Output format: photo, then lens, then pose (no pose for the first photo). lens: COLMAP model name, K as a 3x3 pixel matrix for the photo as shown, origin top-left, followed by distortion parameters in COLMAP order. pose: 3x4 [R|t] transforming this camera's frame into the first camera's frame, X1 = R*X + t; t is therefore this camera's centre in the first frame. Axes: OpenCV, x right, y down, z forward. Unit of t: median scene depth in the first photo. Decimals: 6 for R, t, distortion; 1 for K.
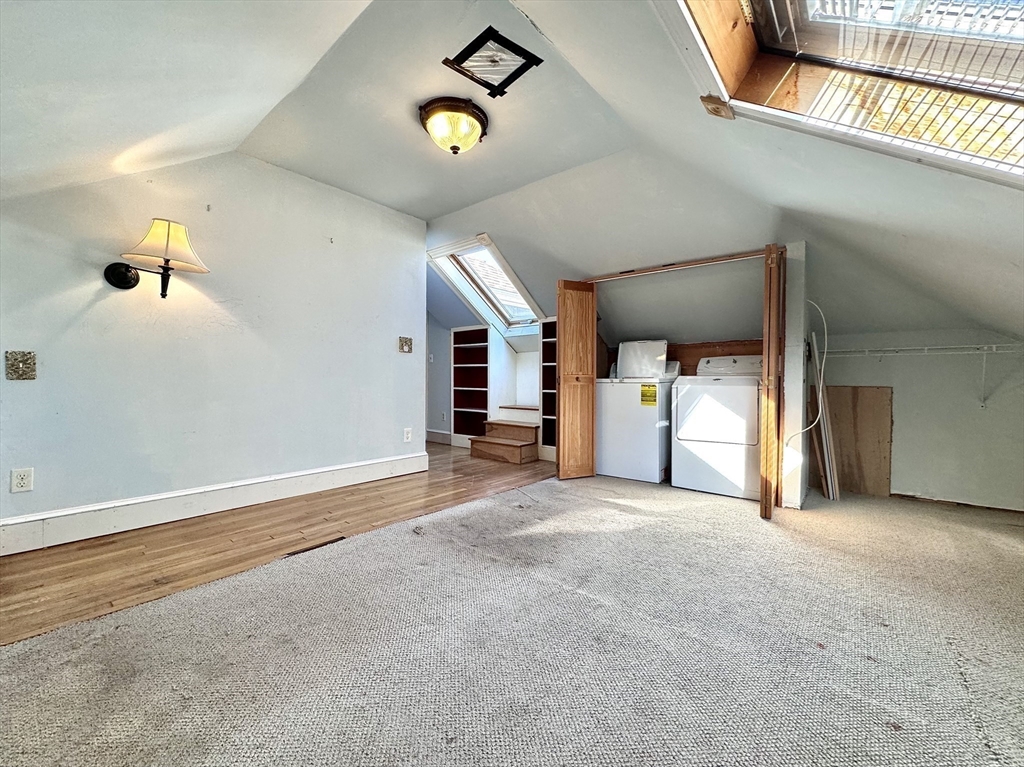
lens RADIAL K [[417.6, 0, 512.0], [0, 417.6, 383.5], [0, 0, 1]] dist [0.000143, 0.000031]
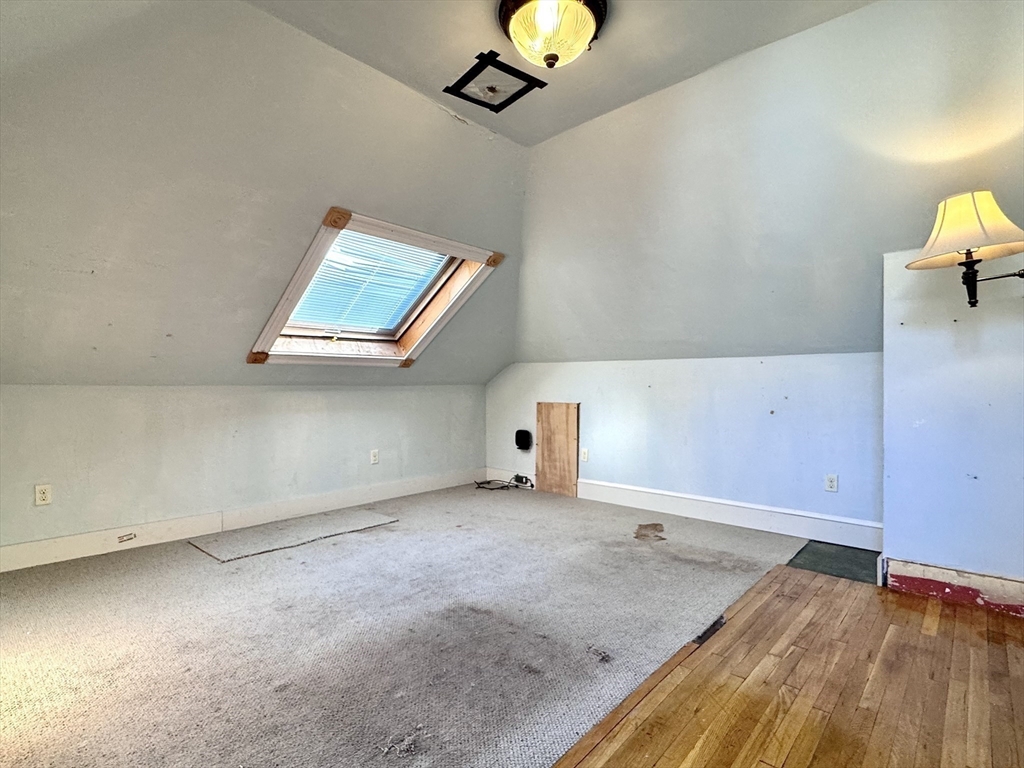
lens RADIAL K [[516.7, 0, 512.0], [0, 516.7, 384.0], [0, 0, 1]] dist [-0.000032, -0.000040]
pose [[-0.999243, -0.007396, 0.038206, -0.122591], [-0.007147, 0.999952, 0.006651, -0.083946], [-0.038253, 0.006373, -0.999248, 1.971120]]
